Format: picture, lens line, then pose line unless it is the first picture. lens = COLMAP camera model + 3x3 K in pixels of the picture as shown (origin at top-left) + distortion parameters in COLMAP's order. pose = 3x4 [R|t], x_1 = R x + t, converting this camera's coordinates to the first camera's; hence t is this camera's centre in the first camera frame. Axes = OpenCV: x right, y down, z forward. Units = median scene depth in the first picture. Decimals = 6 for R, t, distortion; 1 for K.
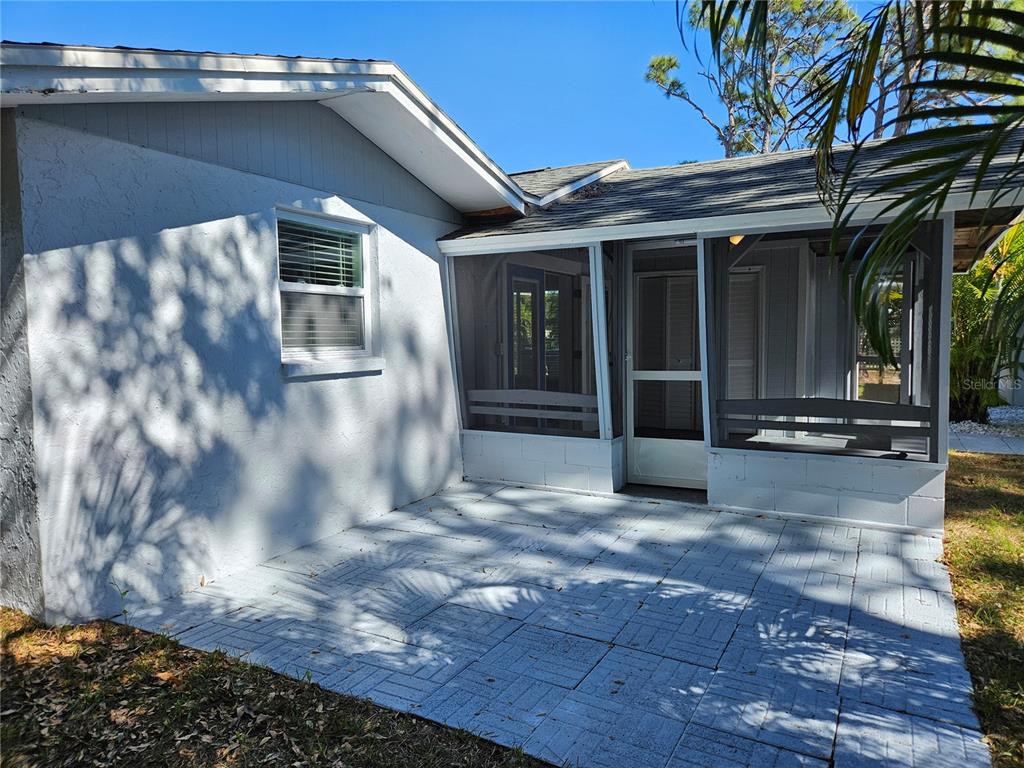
lens RADIAL K [[682.9, 0, 516.3], [0, 682.9, 381.4], [0, 0, 1]] dist [0.053487, -0.035582]
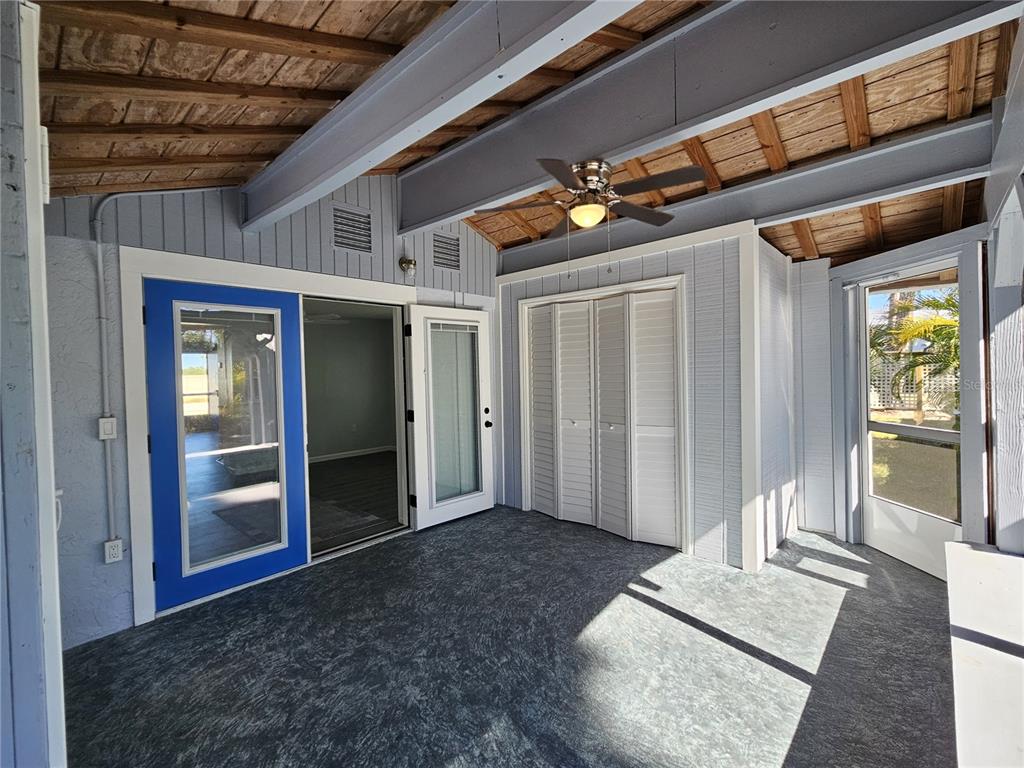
lens RADIAL K [[452.8, 0, 512.0], [0, 452.8, 380.2], [0, 0, 1]] dist [0.001429, 0.000327]
pose [[0.969337, -0.005255, -0.245679, 0.460928], [-0.004515, 0.999222, -0.039185, -0.087166], [0.245694, 0.039093, 0.968559, 0.857131]]
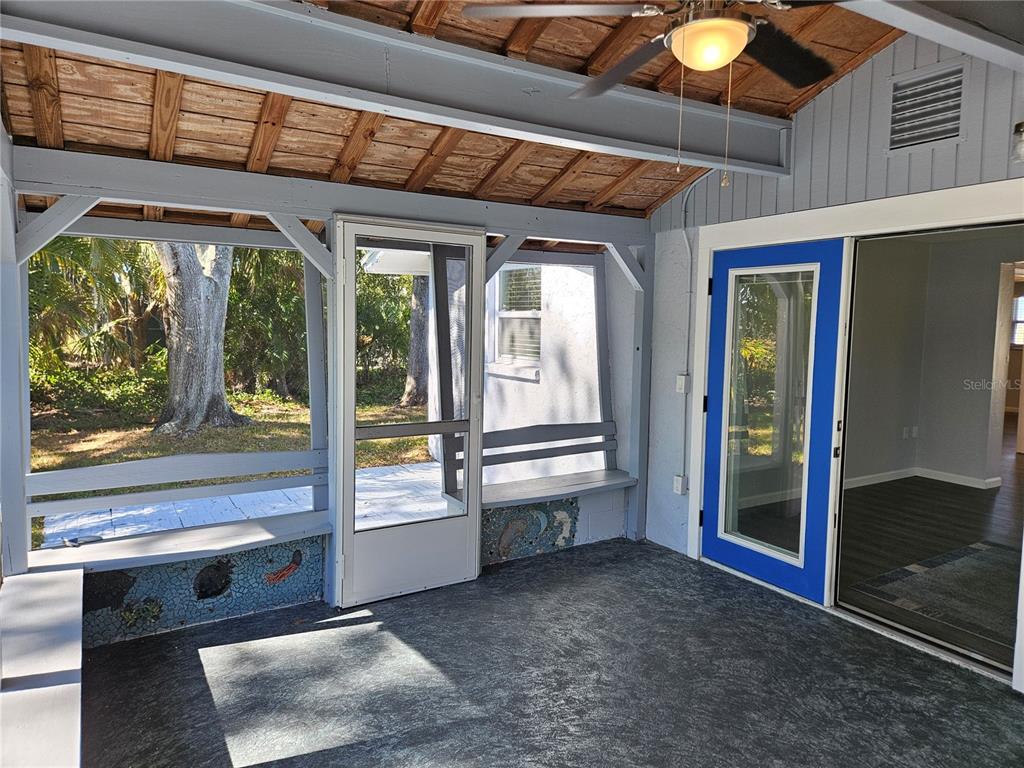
lens RADIAL K [[682.9, 0, 516.1], [0, 682.9, 379.4], [0, 0, 1]] dist [0.053487, -0.035582]
pose [[-0.500783, 0.078419, -0.862013, 0.857820], [-0.070157, 0.988934, 0.130723, -0.173438], [0.862725, 0.125940, -0.489739, 1.594115]]
